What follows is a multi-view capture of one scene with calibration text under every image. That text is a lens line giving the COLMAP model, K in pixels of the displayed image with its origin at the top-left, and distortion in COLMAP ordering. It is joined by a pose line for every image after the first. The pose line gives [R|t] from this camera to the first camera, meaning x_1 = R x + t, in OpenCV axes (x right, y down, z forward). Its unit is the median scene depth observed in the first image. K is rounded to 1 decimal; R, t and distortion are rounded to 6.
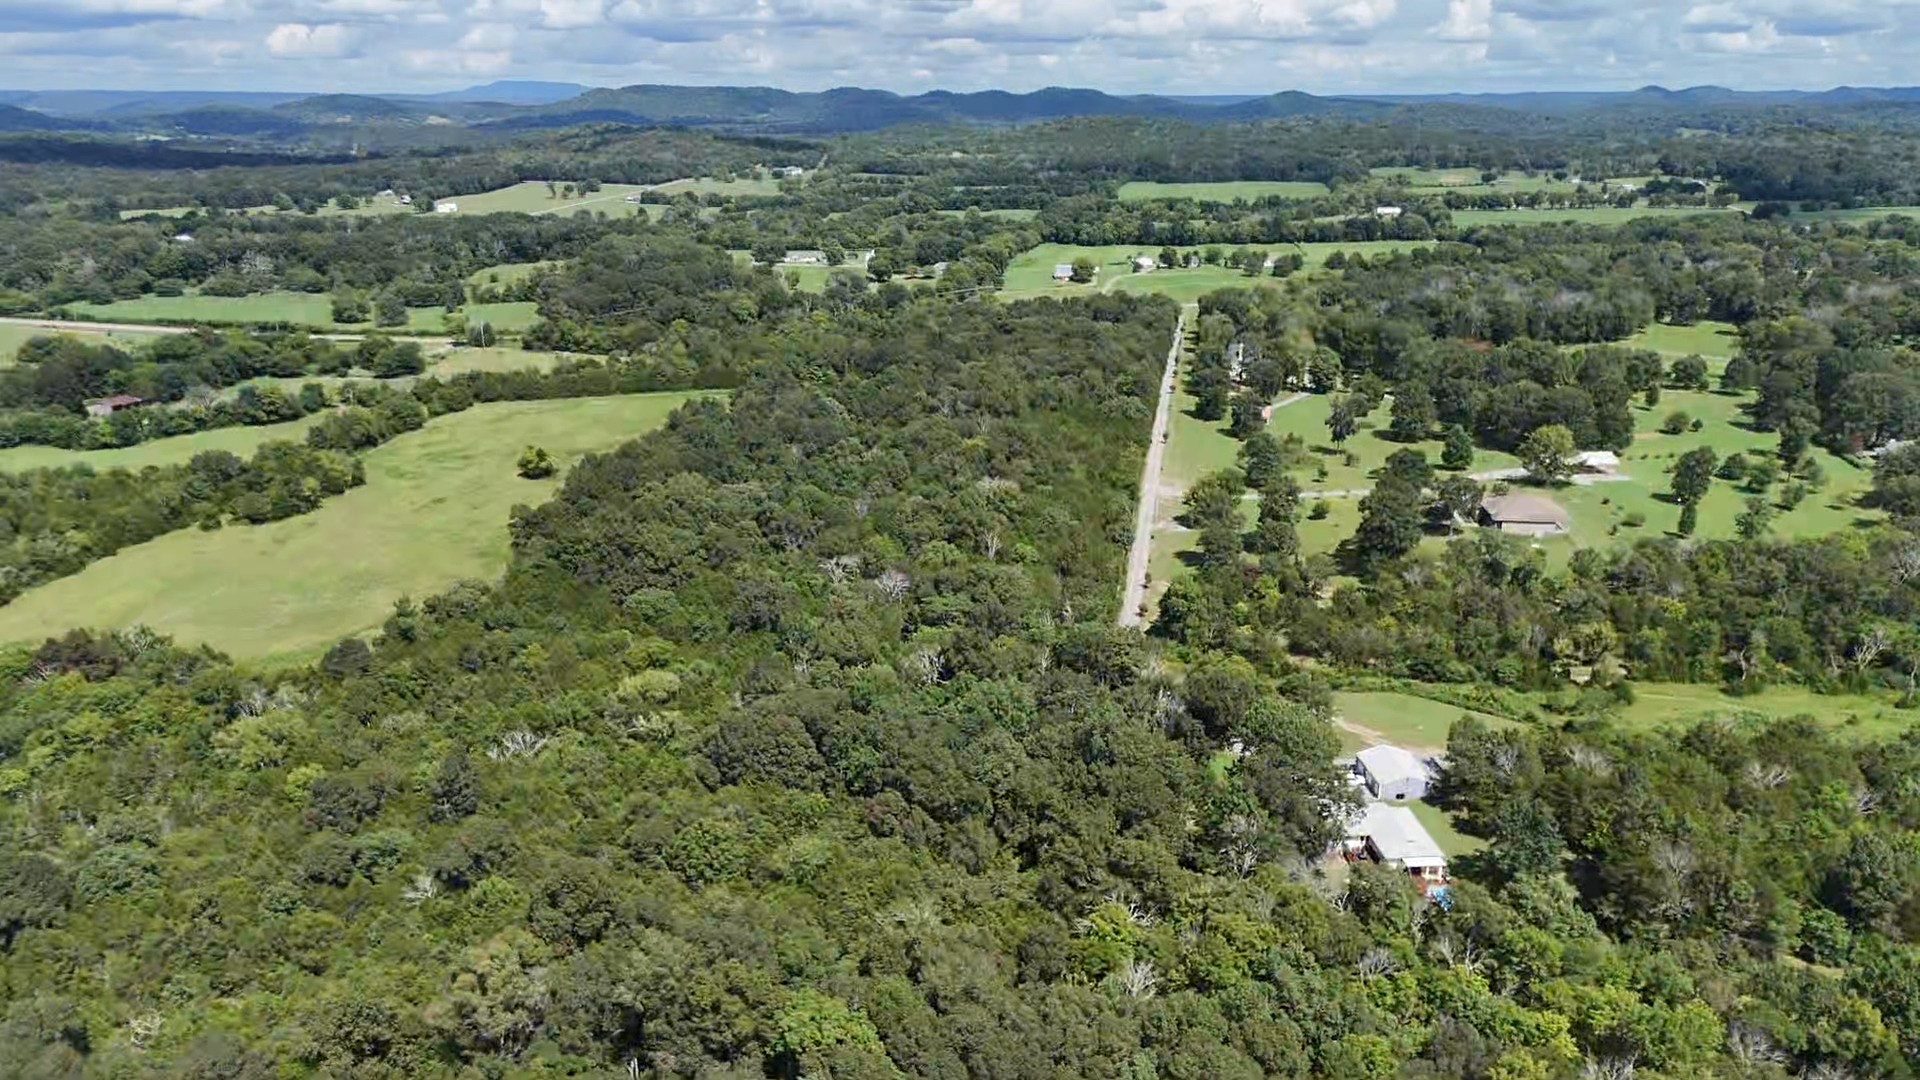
lens RADIAL K [[1446.6, 0, 960.0], [0, 1446.6, 540.0], [0, 0, 1]] dist [0.067259, -0.054518]
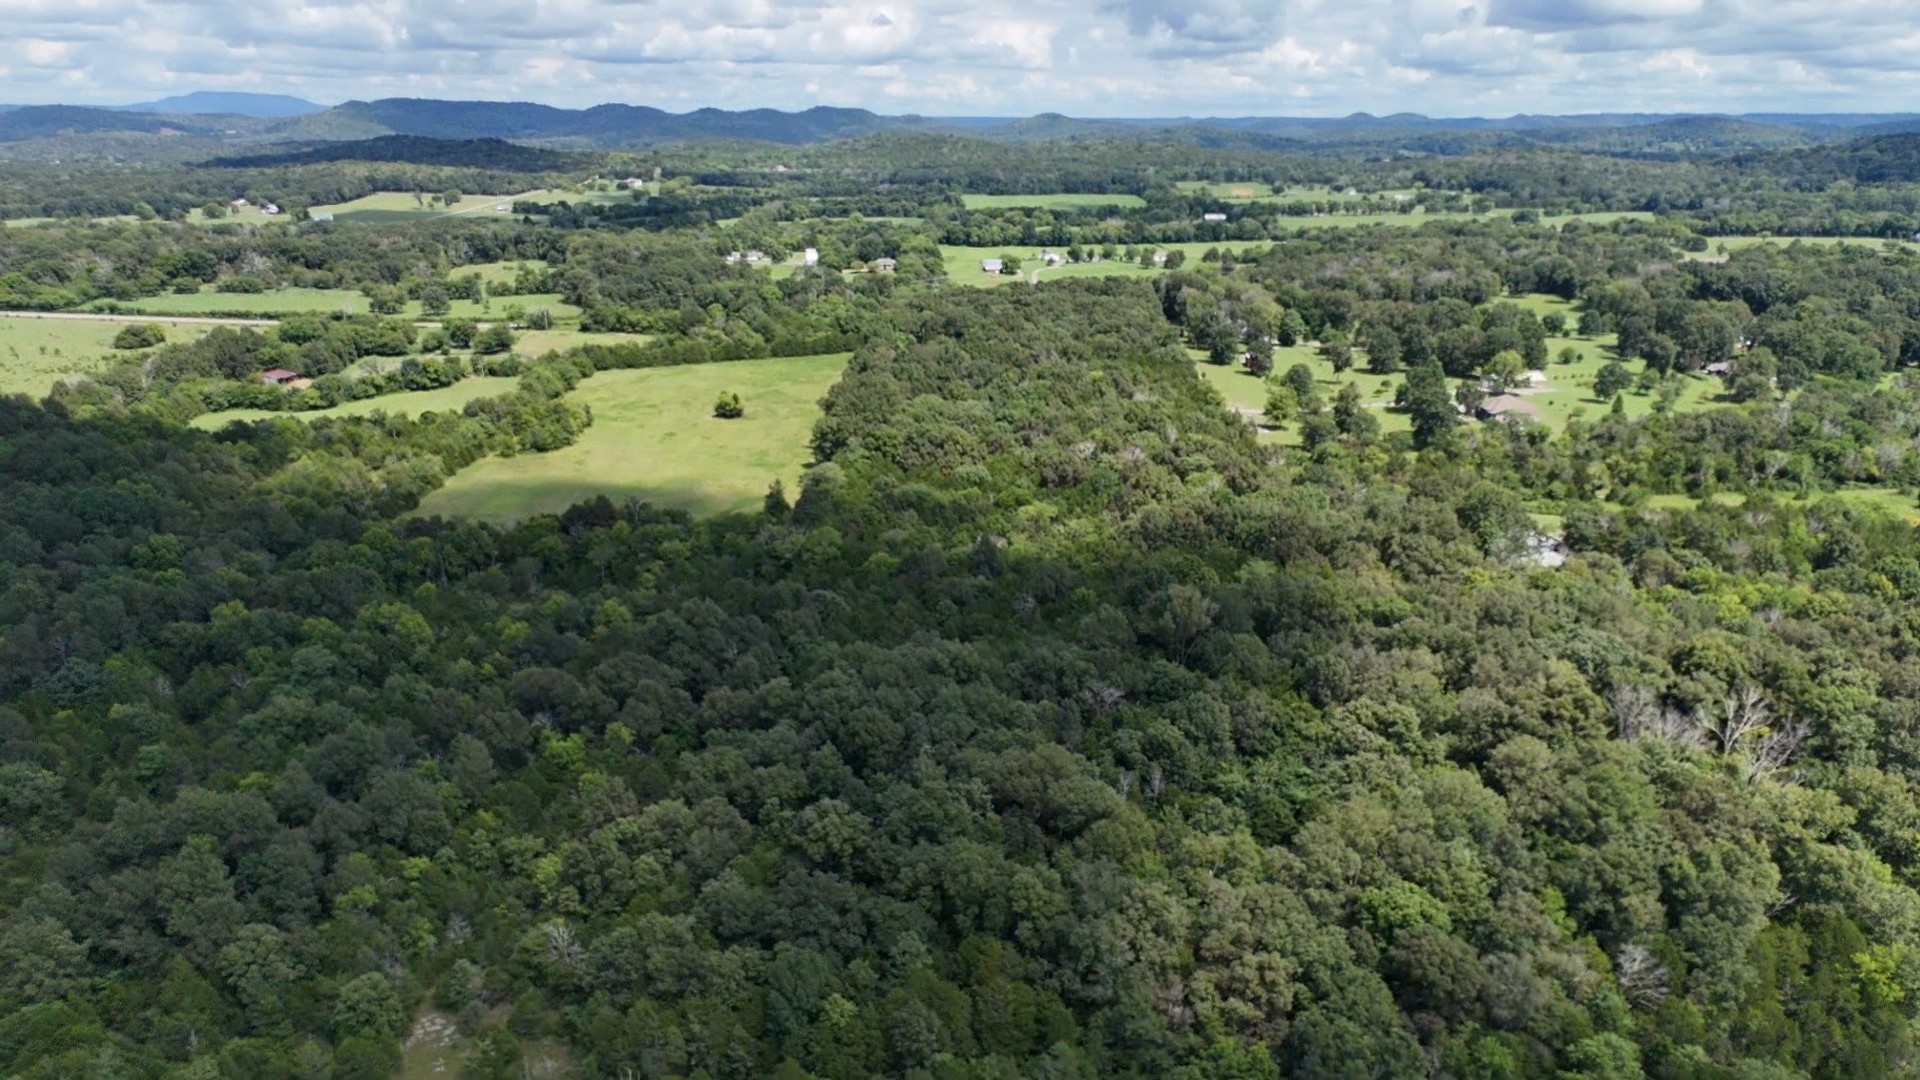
lens RADIAL K [[1430.1, 0, 960.0], [0, 1430.1, 540.0], [0, 0, 1]] dist [0.089907, -0.094528]
pose [[0.984866, -0.041437, 0.168292, -0.152791], [0.043055, 0.999055, -0.005973, 0.038232], [-0.167885, 0.013128, 0.985719, -0.116836]]
